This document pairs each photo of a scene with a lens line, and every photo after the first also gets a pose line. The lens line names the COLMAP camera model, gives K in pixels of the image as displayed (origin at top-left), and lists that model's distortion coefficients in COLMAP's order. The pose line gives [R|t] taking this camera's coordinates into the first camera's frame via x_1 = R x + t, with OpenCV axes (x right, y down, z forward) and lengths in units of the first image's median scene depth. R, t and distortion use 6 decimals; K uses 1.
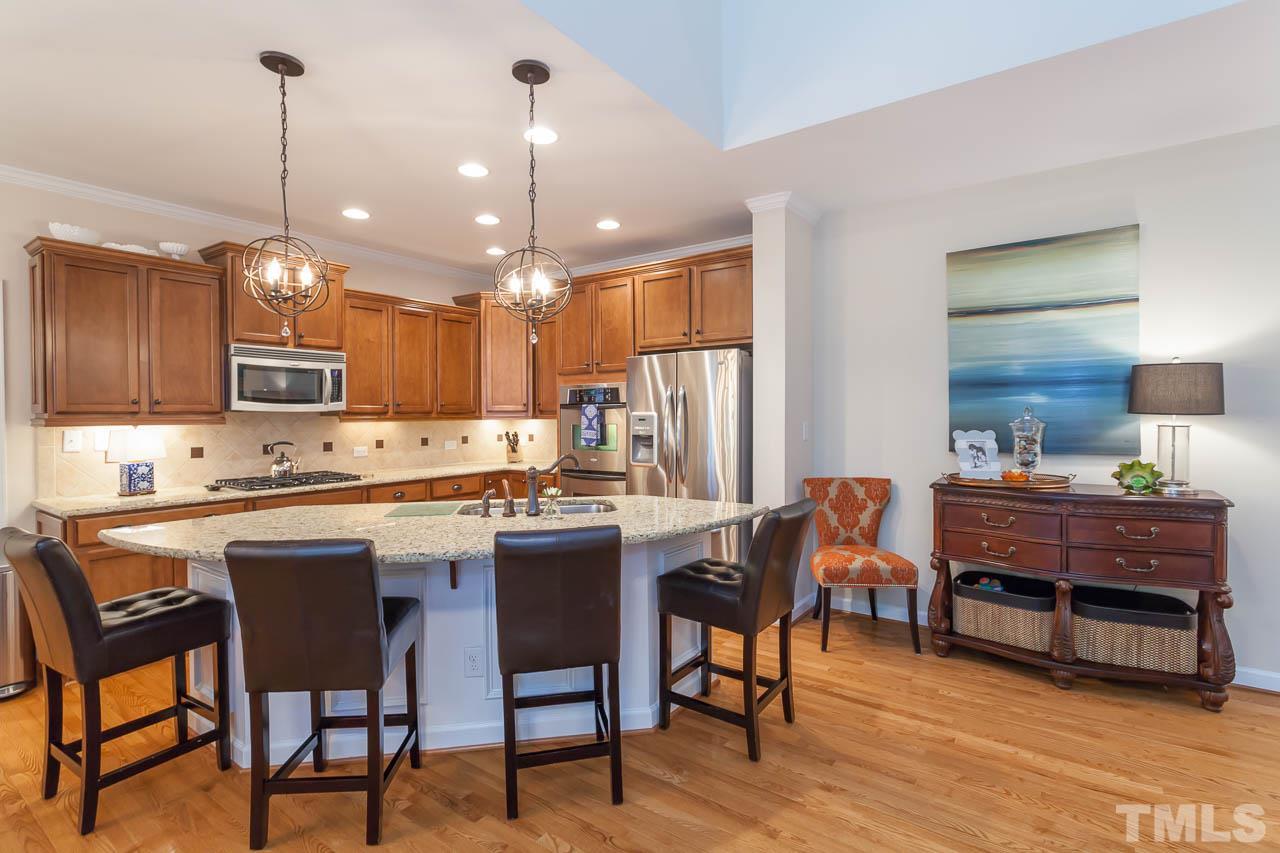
lens RADIAL K [[619.4, 0, 632.5], [0, 619.4, 417.0], [0, 0, 1]] dist [-0.005310, 0.004160]
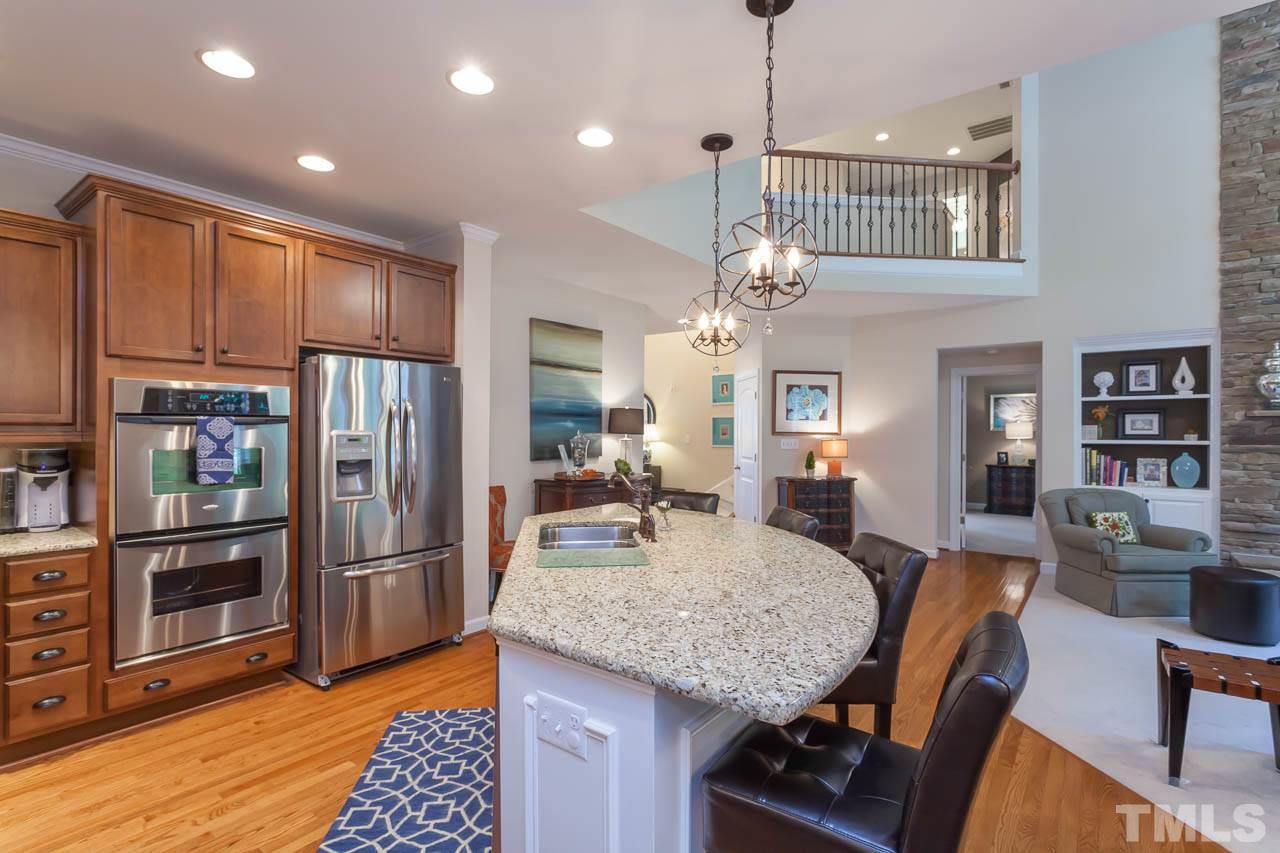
lens RADIAL K [[619.4, 0, 639.2], [0, 619.4, 429.3], [0, 0, 1]] dist [-0.005310, 0.004160]
pose [[0.011928, 0.009928, 0.999880, -0.846499], [0.002808, 0.999946, -0.009962, -0.000548], [-0.999925, 0.002926, 0.011899, 0.722030]]
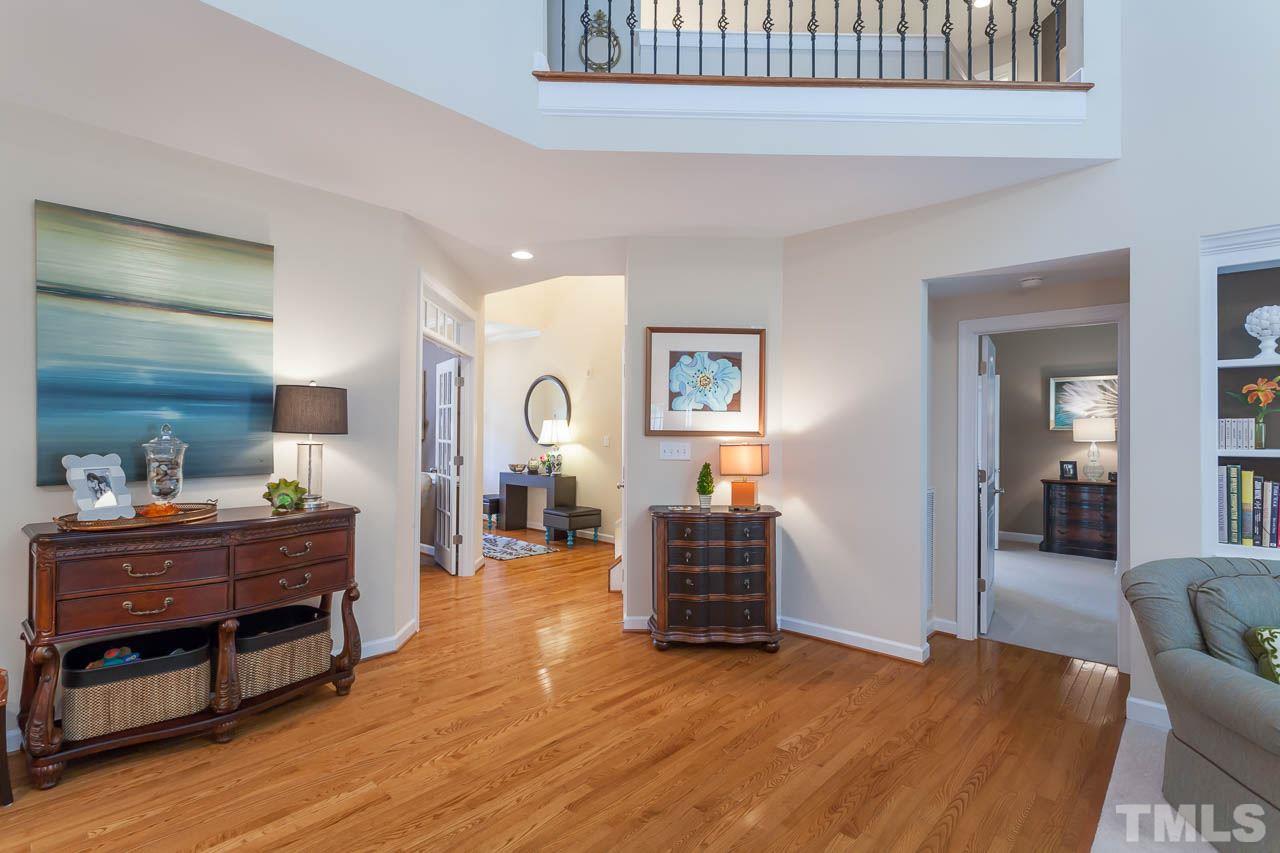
lens RADIAL K [[619.4, 0, 637.3], [0, 619.4, 423.5], [0, 0, 1]] dist [-0.005310, 0.004160]
pose [[0.107756, 0.017890, 0.994016, -0.101881], [-0.001157, 0.999840, -0.017870, -0.002507], [-0.994177, 0.000776, 0.107759, 0.247852]]
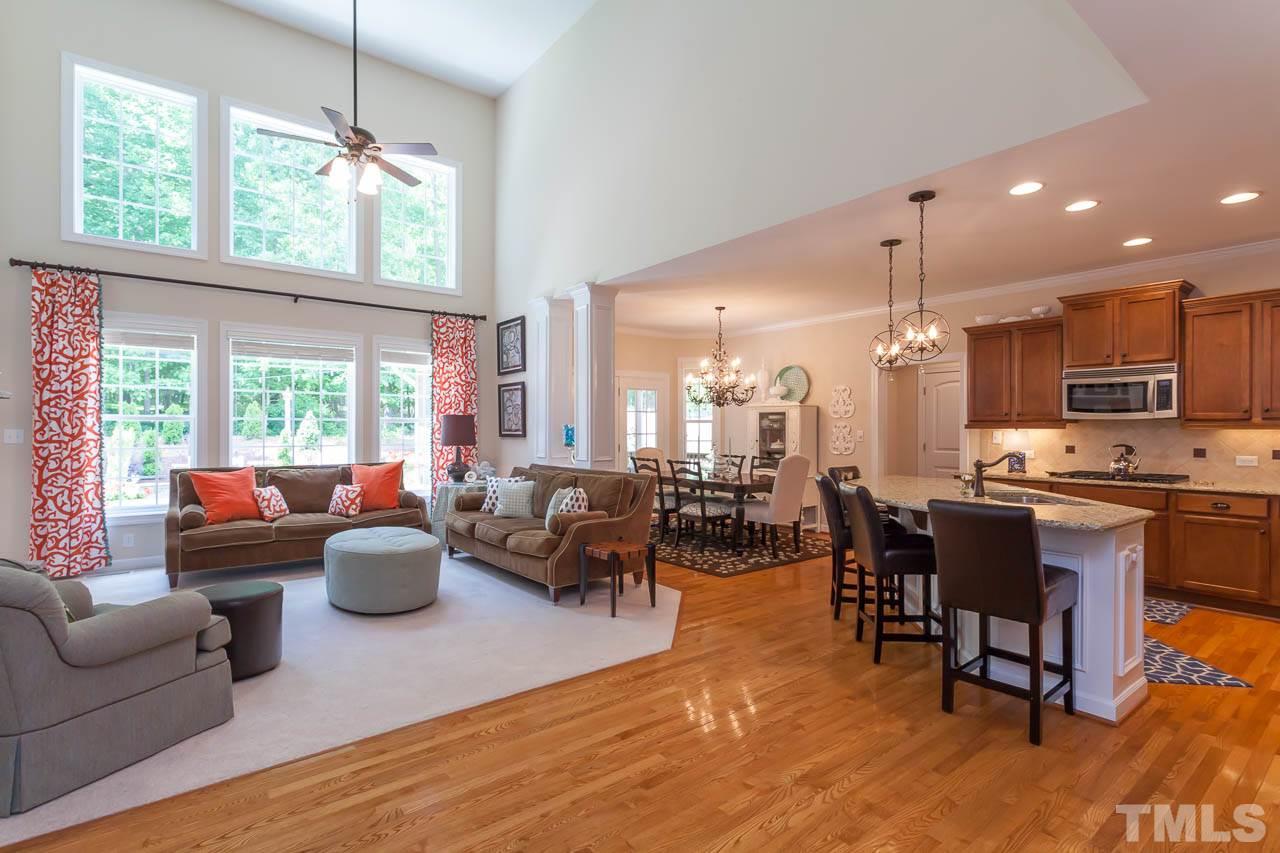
lens RADIAL K [[619.4, 0, 634.9], [0, 619.4, 425.7], [0, 0, 1]] dist [-0.005310, 0.004160]
pose [[-0.276419, 0.002237, -0.961035, 0.953093], [-0.004790, 0.999982, 0.003705, 0.003889], [0.961025, 0.005628, -0.276404, 0.475671]]
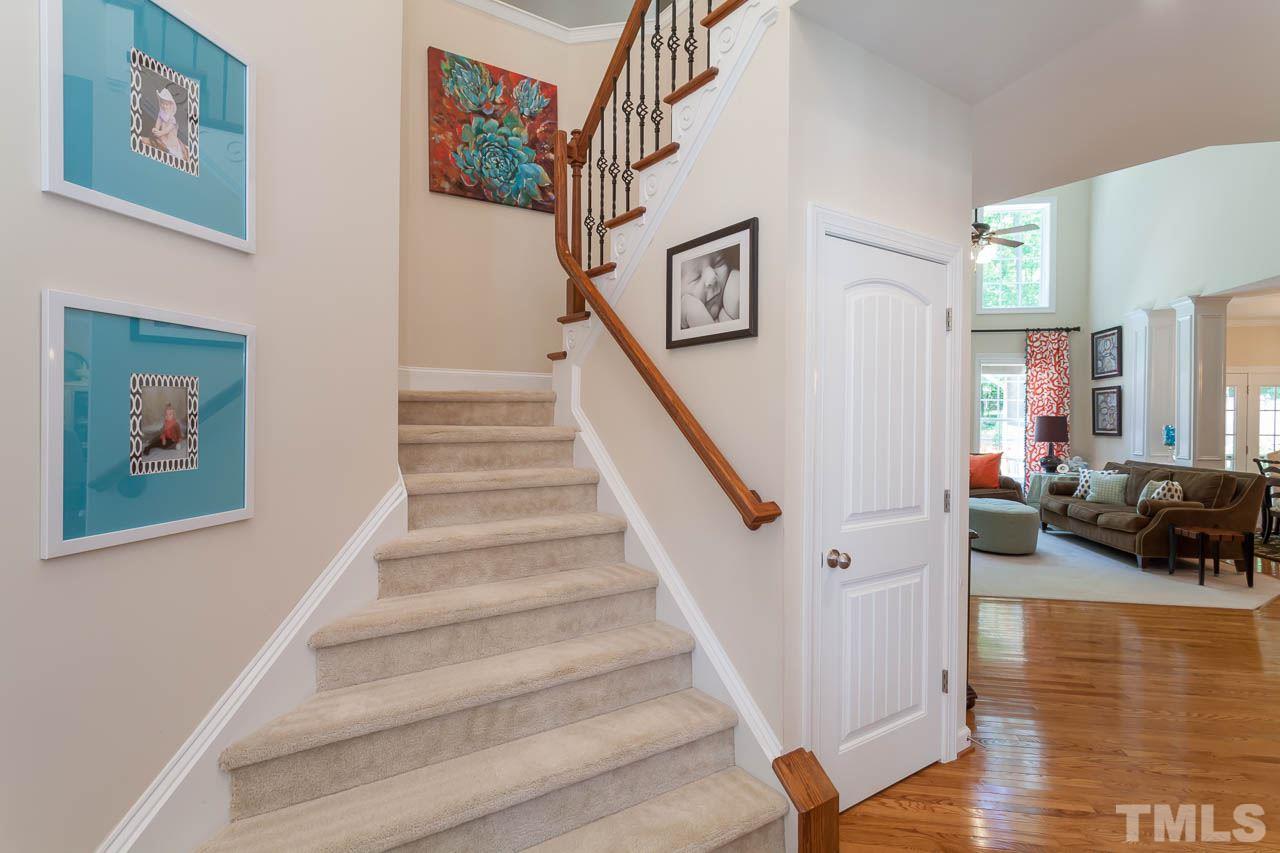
lens RADIAL K [[647.6, 0, 630.6], [0, 647.6, 427.3], [0, 0, 1]] dist [-0.001301, 0.000921]
pose [[-0.899864, 0.007536, -0.436105, 1.658884], [-0.001647, 0.999785, 0.020676, -0.023642], [0.436167, 0.019324, -0.899658, 0.869114]]
